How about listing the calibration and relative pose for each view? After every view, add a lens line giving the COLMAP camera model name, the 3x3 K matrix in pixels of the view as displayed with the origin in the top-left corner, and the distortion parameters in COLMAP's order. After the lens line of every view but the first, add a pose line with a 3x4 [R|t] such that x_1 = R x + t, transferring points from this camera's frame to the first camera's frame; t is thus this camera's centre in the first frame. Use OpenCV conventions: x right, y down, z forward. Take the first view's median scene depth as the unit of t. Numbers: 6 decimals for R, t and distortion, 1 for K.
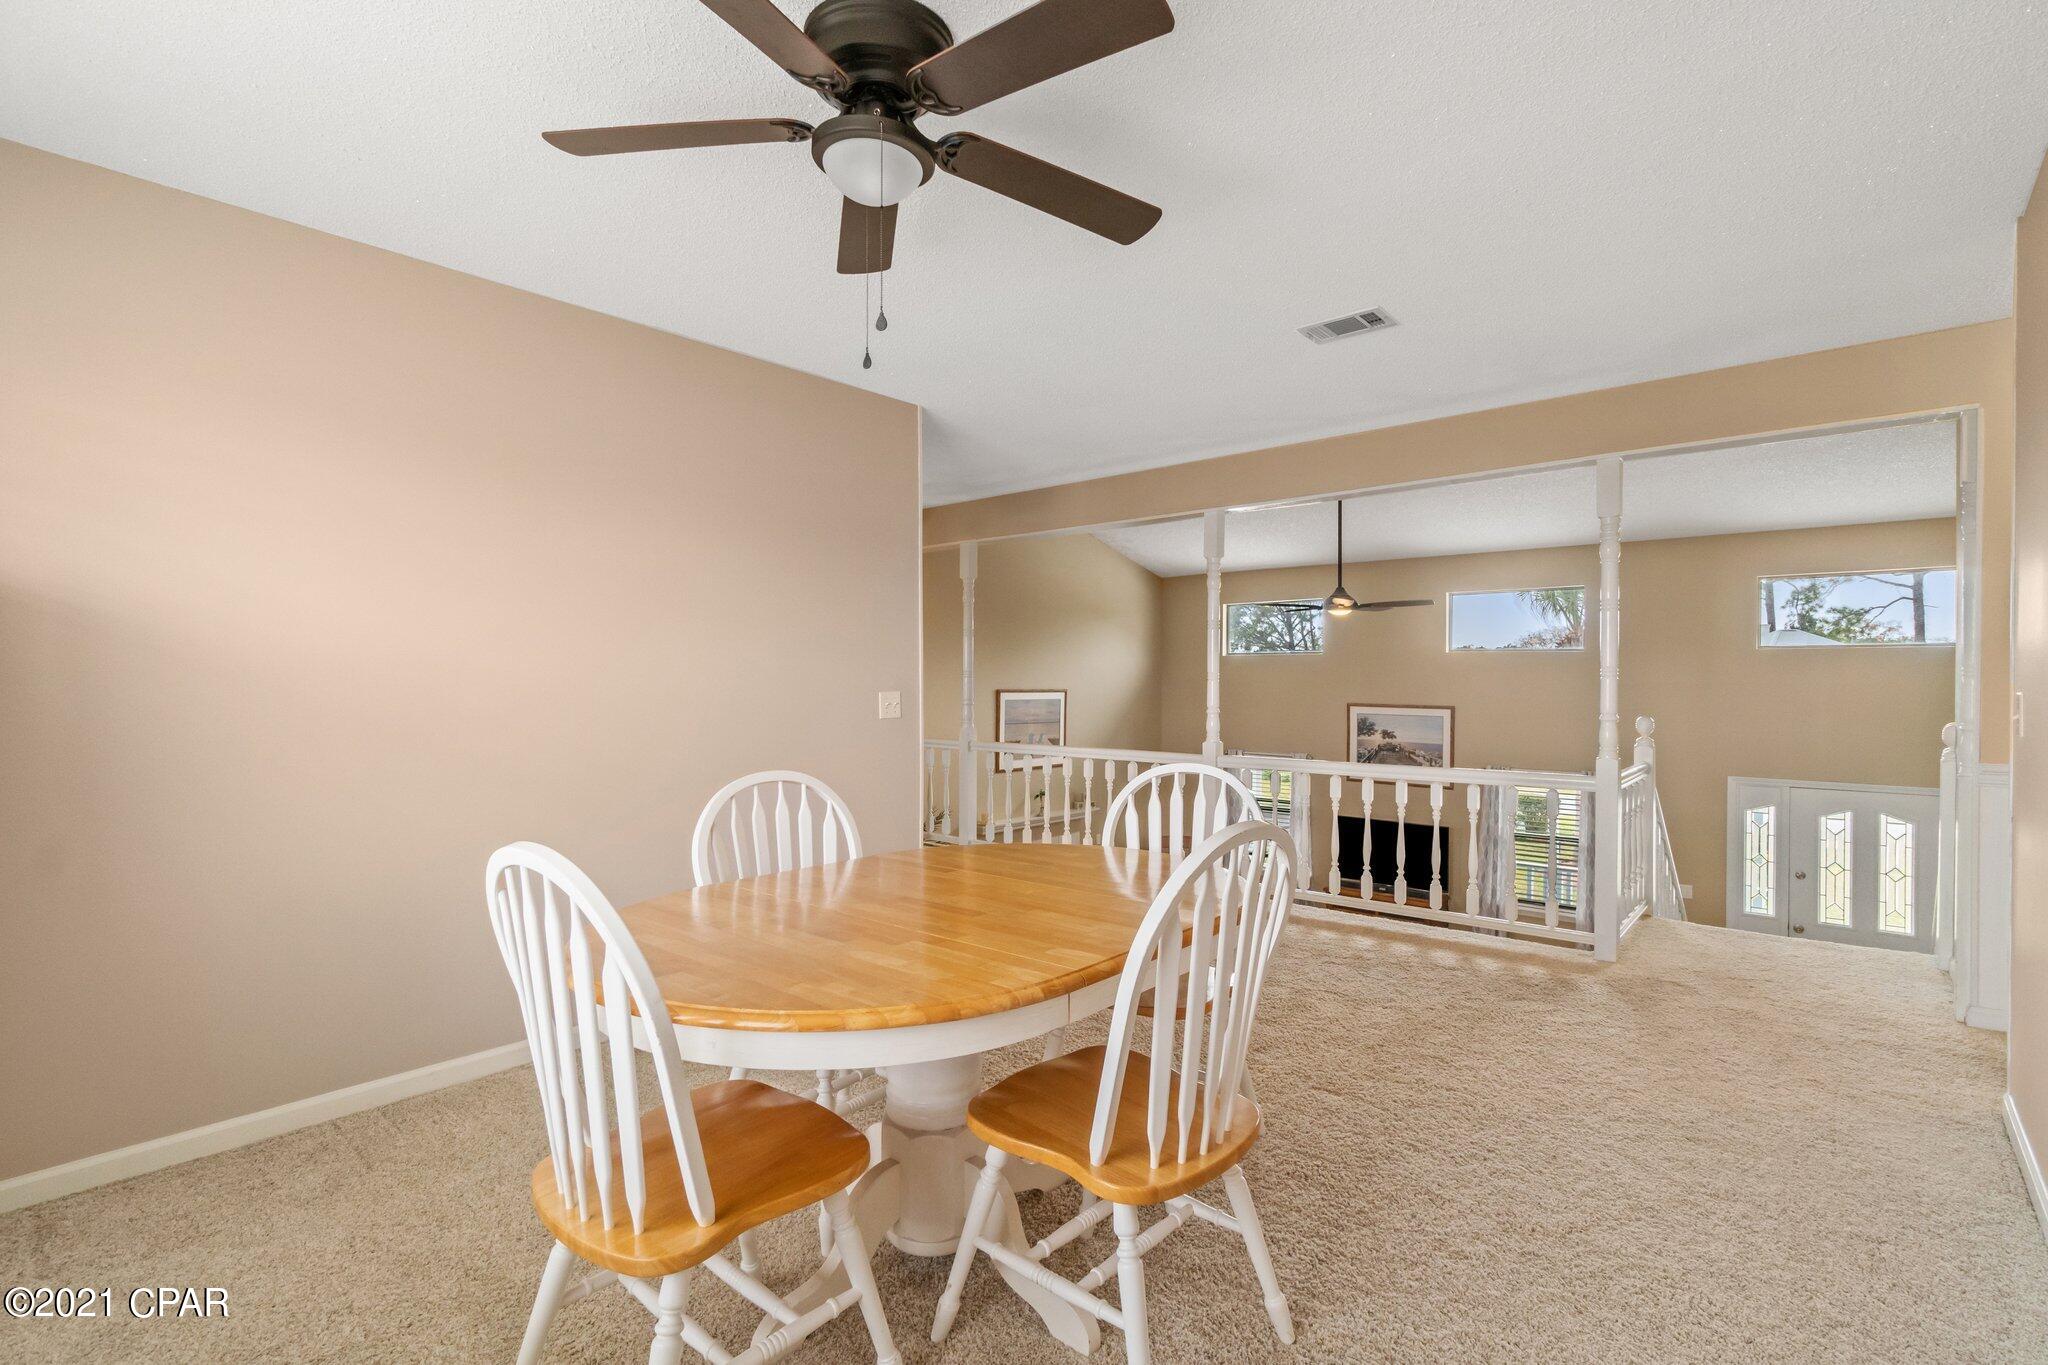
lens RADIAL K [[956.3, 0, 1024.0], [0, 956.3, 682.5], [0, 0, 1]] dist [0.000771, 0.000003]
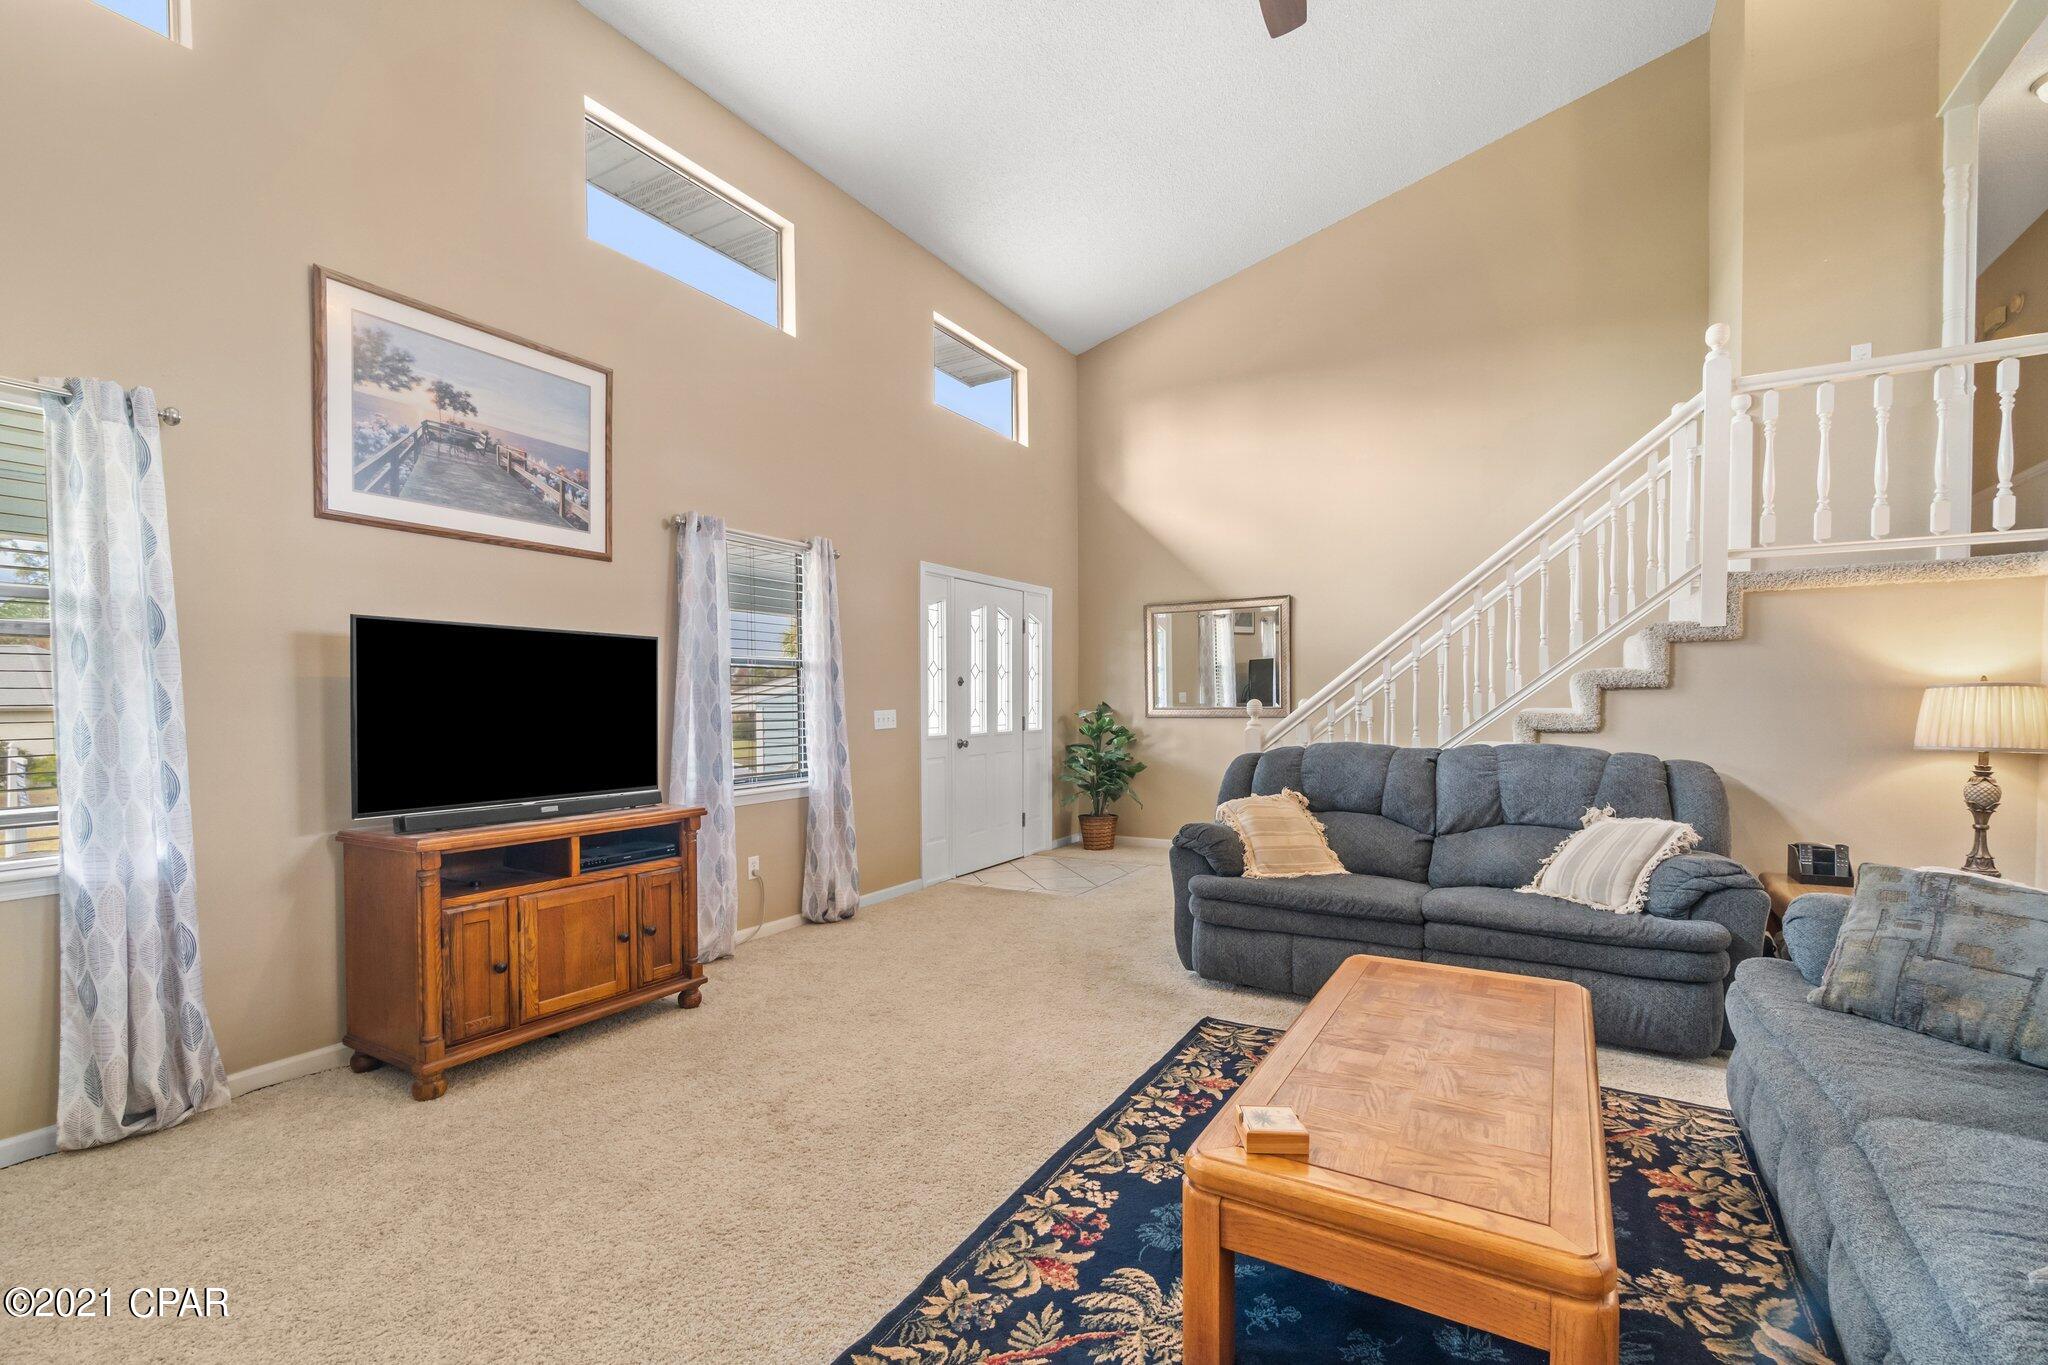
lens RADIAL K [[893.2, 0, 1025.6], [0, 893.2, 723.7], [0, 0, 1]] dist [-0.001729, -0.000063]
pose [[-0.174733, -0.028972, 0.984190, 0.009508], [0.011289, 0.999442, 0.031425, 0.174857], [-0.984551, 0.016601, -0.174309, 0.880254]]
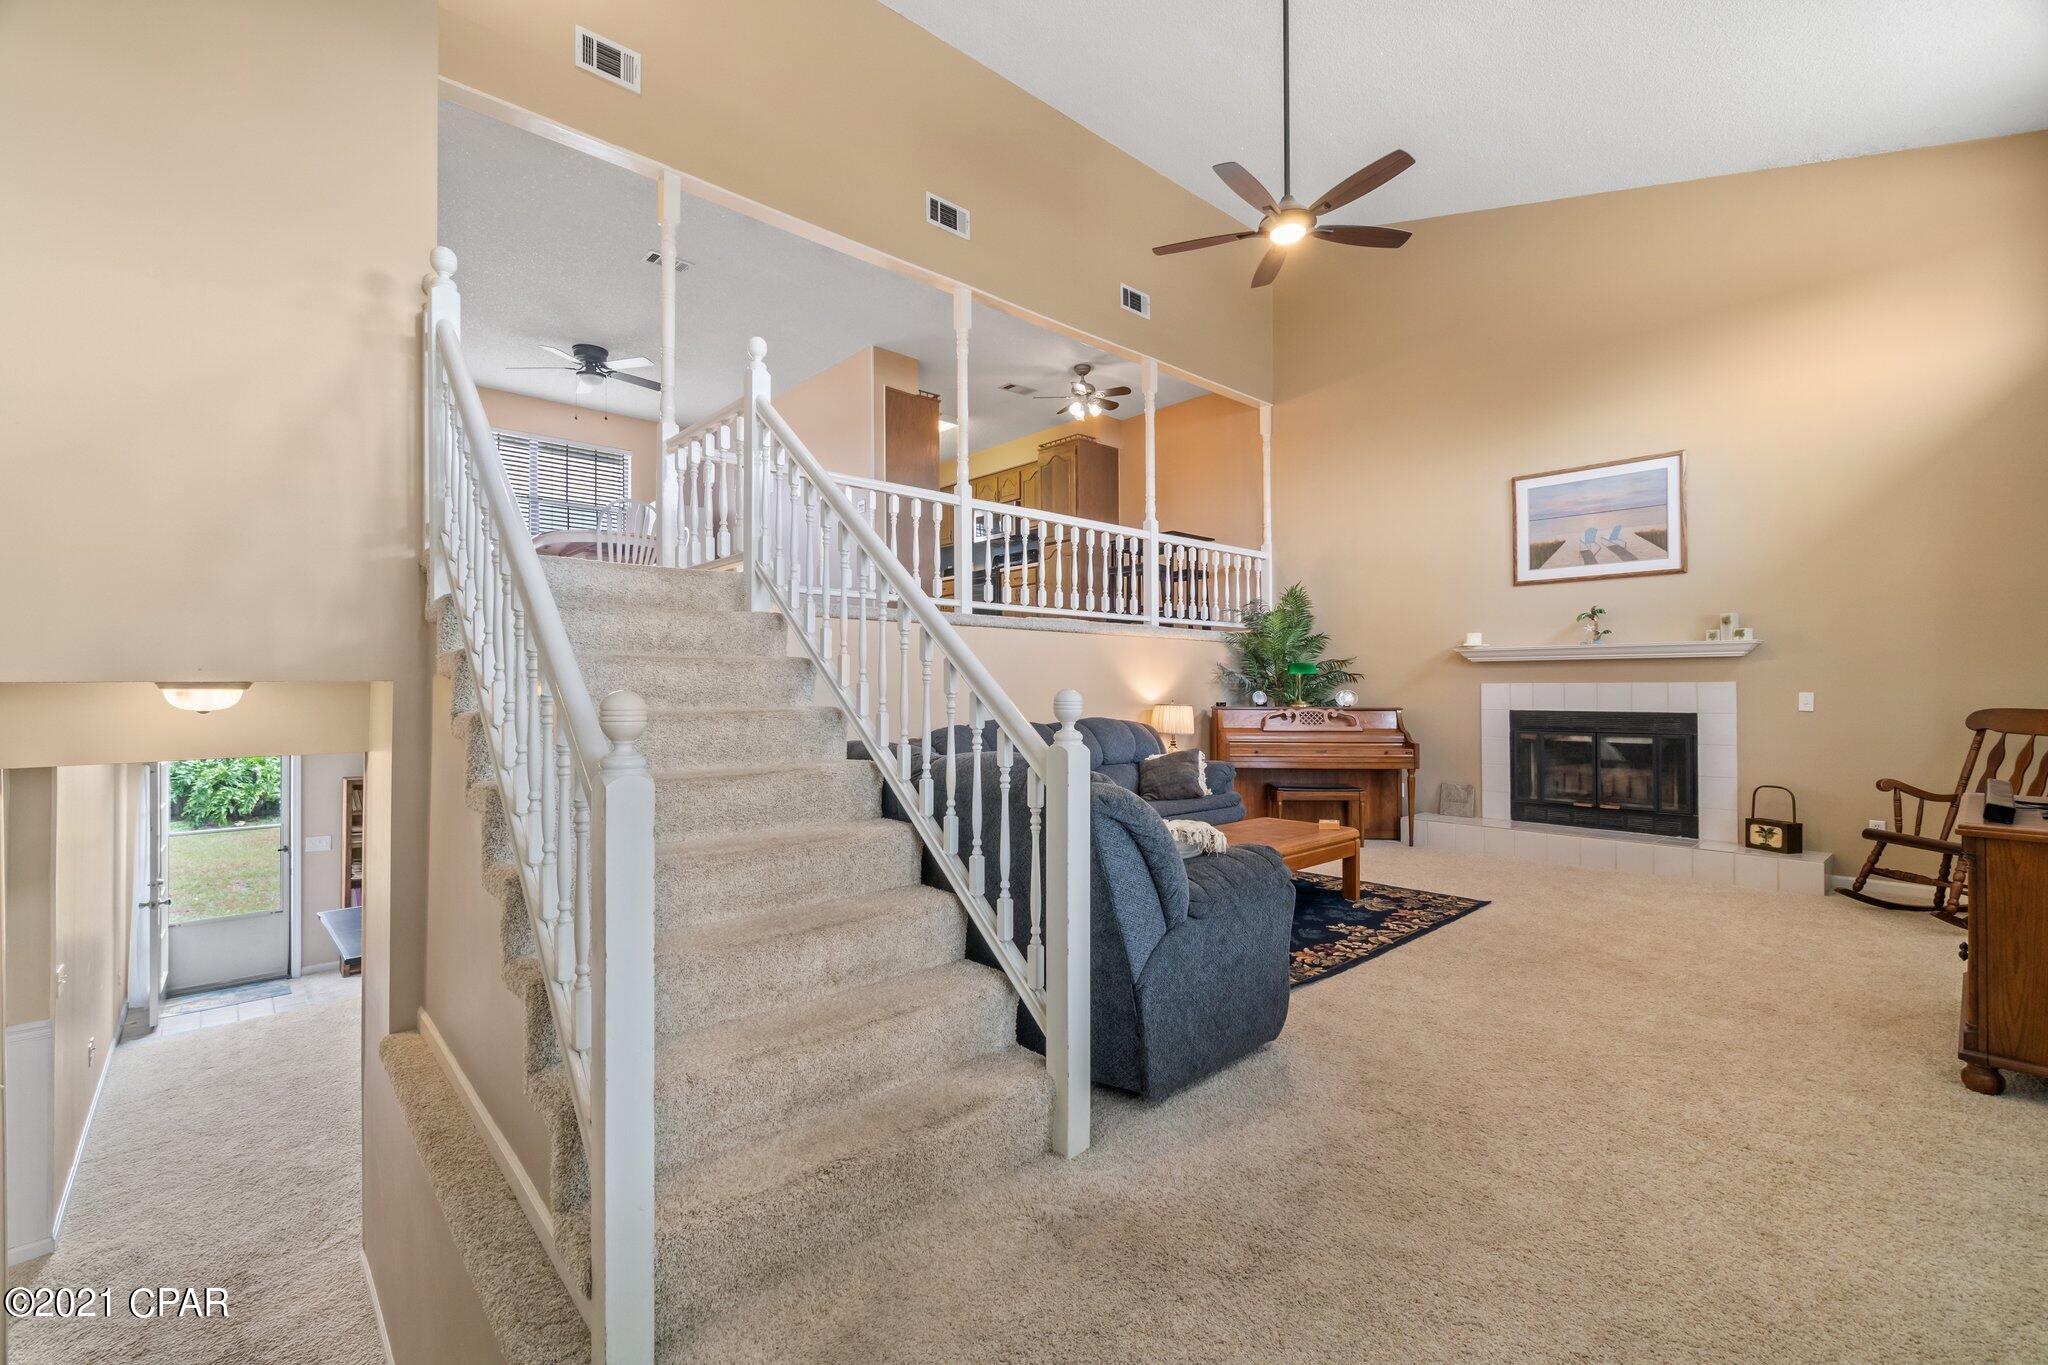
lens RADIAL K [[882.6, 0, 1024.0], [0, 882.6, 682.5], [0, 0, 1]] dist [-0.001004, 0.001022]
pose [[-0.120295, -0.011638, -0.992670, 0.719609], [-0.001328, 0.999932, -0.011562, 0.179561], [0.992737, -0.000073, -0.120303, 0.686963]]
